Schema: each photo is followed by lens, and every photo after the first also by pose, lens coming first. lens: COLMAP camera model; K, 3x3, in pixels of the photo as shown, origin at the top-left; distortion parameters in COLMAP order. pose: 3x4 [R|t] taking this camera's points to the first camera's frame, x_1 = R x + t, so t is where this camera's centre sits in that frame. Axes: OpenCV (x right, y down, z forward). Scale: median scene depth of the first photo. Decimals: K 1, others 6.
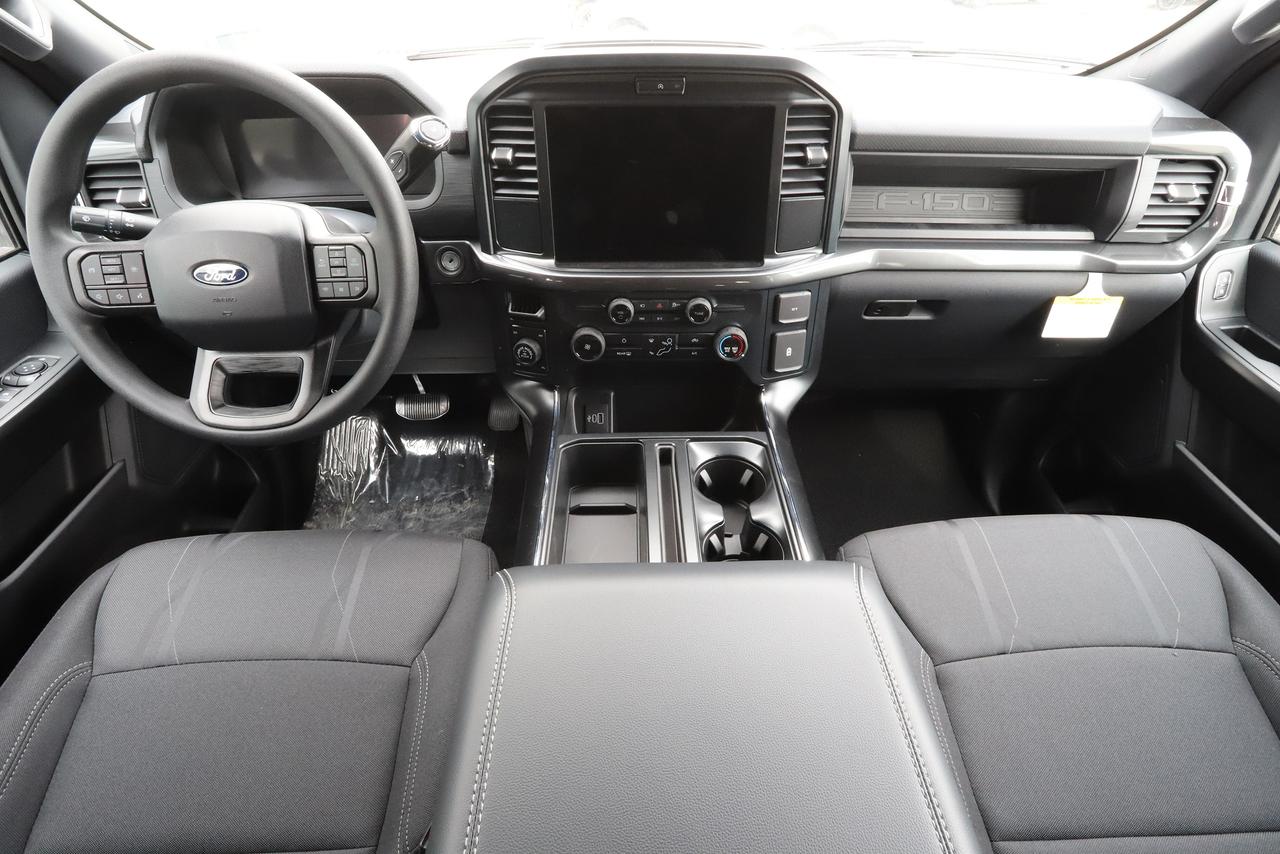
lens RADIAL K [[628.1, 0, 640.0], [0, 628.1, 427.0], [0, 0, 1]] dist [-0.071869, 0.028375]
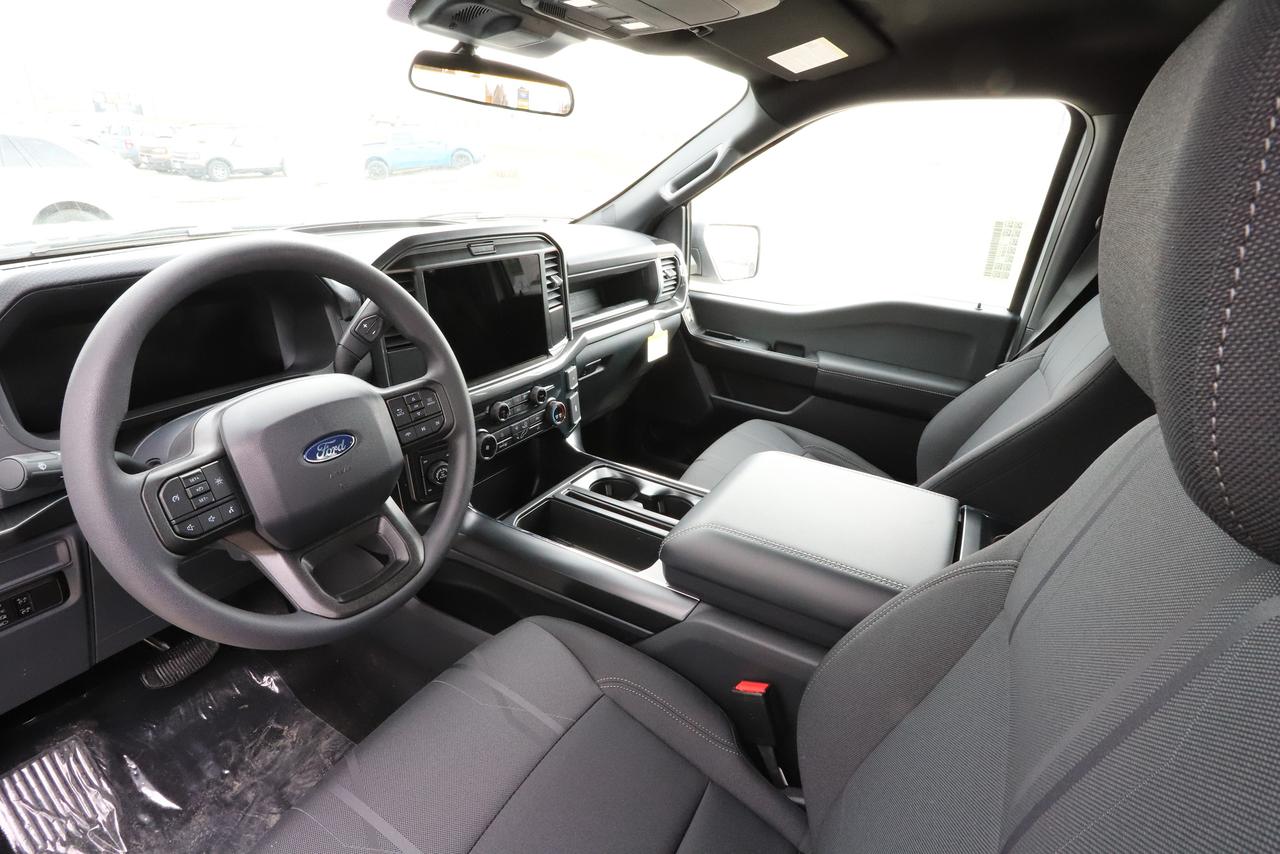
lens RADIAL K [[628.1, 0, 640.0], [0, 628.1, 427.0], [0, 0, 1]] dist [-0.071869, 0.028375]
pose [[0.509708, -0.306011, 0.804086, -0.920641], [0.481027, 0.876241, 0.028550, -0.054559], [-0.713310, 0.372235, 0.593827, 0.041670]]
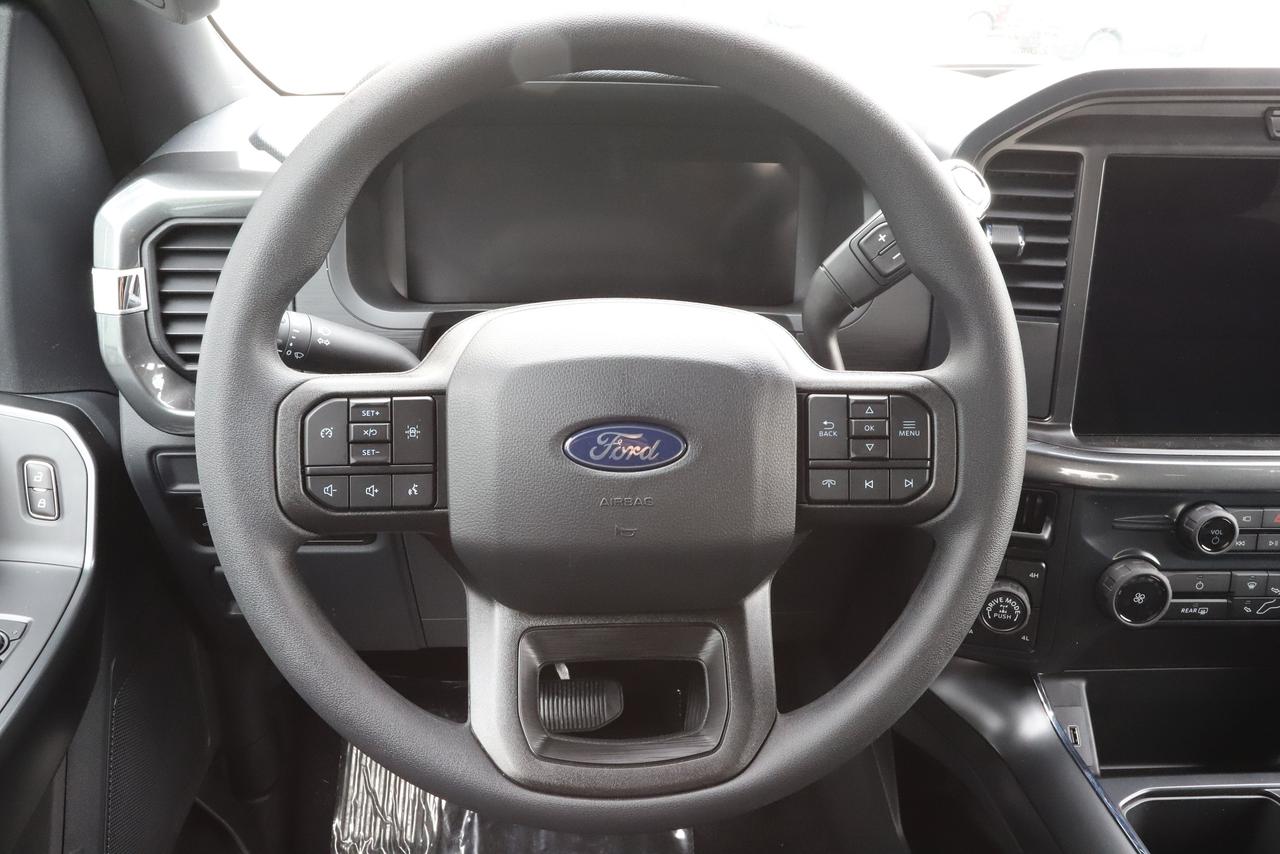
lens RADIAL K [[1052.8, 0, 640.0], [0, 1052.8, 427.0], [0, 0, 1]] dist [0.003264, -0.002200]
pose [[0.997627, 0.007770, 0.068415, -0.554879], [0.010422, 0.965122, -0.261594, -0.043156], [-0.068061, 0.261686, 0.962750, 0.172068]]
